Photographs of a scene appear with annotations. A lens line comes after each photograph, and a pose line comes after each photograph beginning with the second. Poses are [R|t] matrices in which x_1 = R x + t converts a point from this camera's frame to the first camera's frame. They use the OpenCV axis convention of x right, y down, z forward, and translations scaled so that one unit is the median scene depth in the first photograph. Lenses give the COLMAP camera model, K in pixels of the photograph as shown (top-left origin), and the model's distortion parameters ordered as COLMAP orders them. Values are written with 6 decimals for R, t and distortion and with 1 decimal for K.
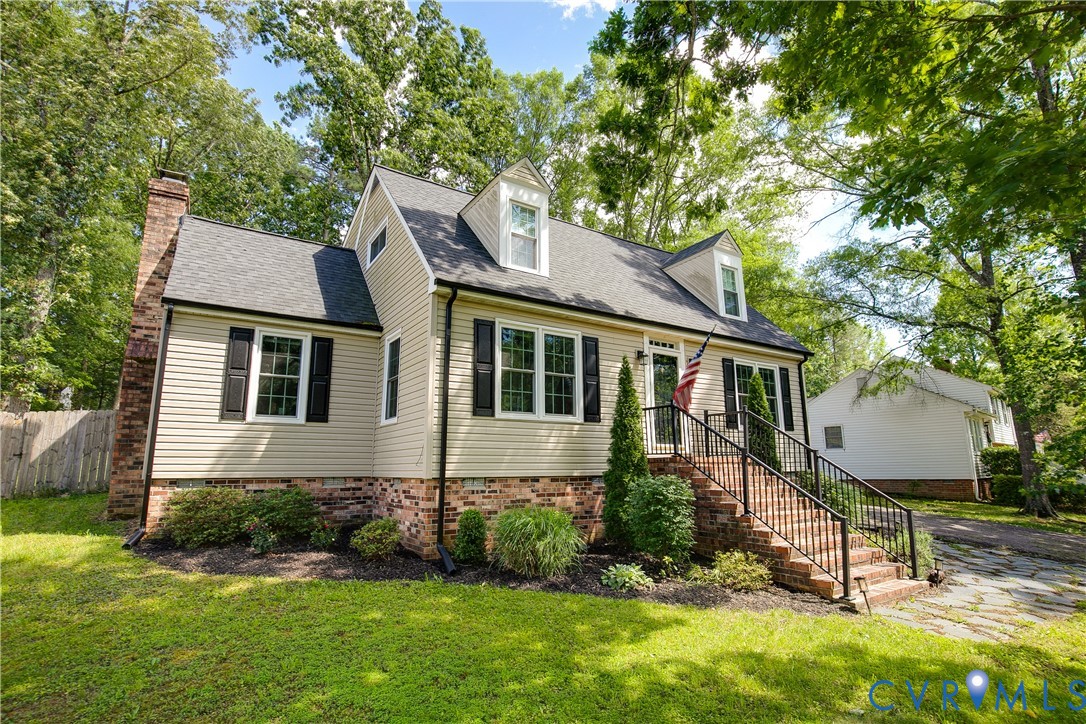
lens RADIAL K [[537.4, 0, 543.7], [0, 537.4, 371.3], [0, 0, 1]] dist [-0.022186, -0.000114]
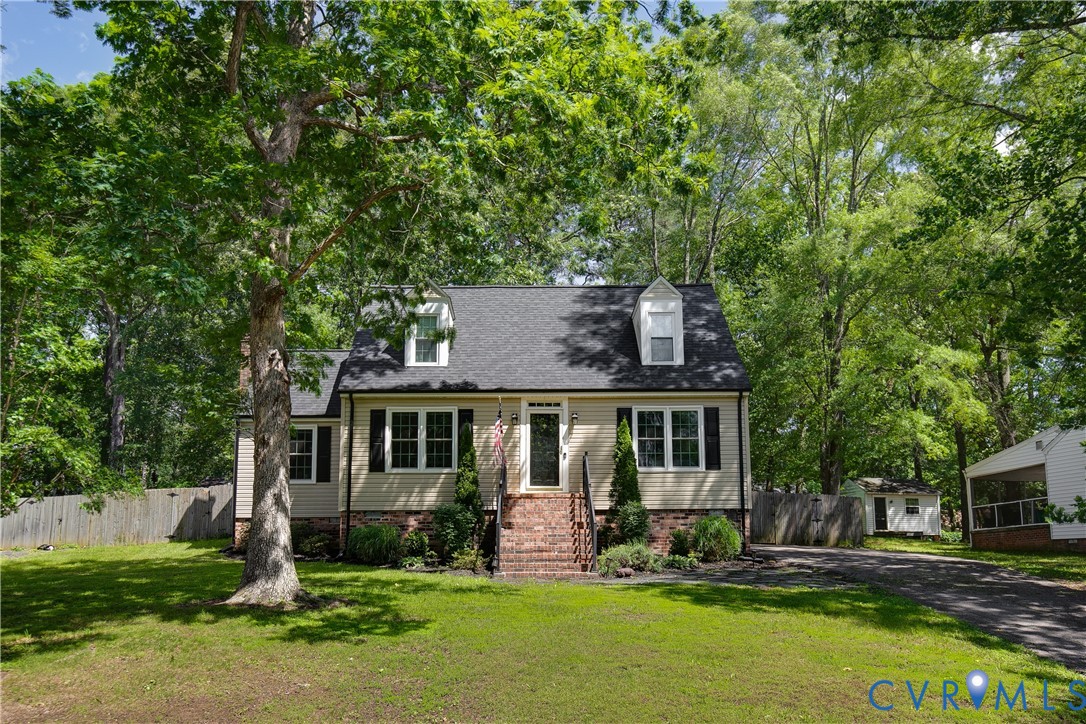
lens RADIAL K [[888.1, 0, 540.3], [0, 888.1, 423.7], [0, 0, 1]] dist [0.016499, 0.001523]
pose [[0.833496, -0.086572, -0.545701, 1.558788], [0.096669, 0.995264, -0.010241, 0.014346], [0.544004, -0.044217, 0.837917, -0.824978]]
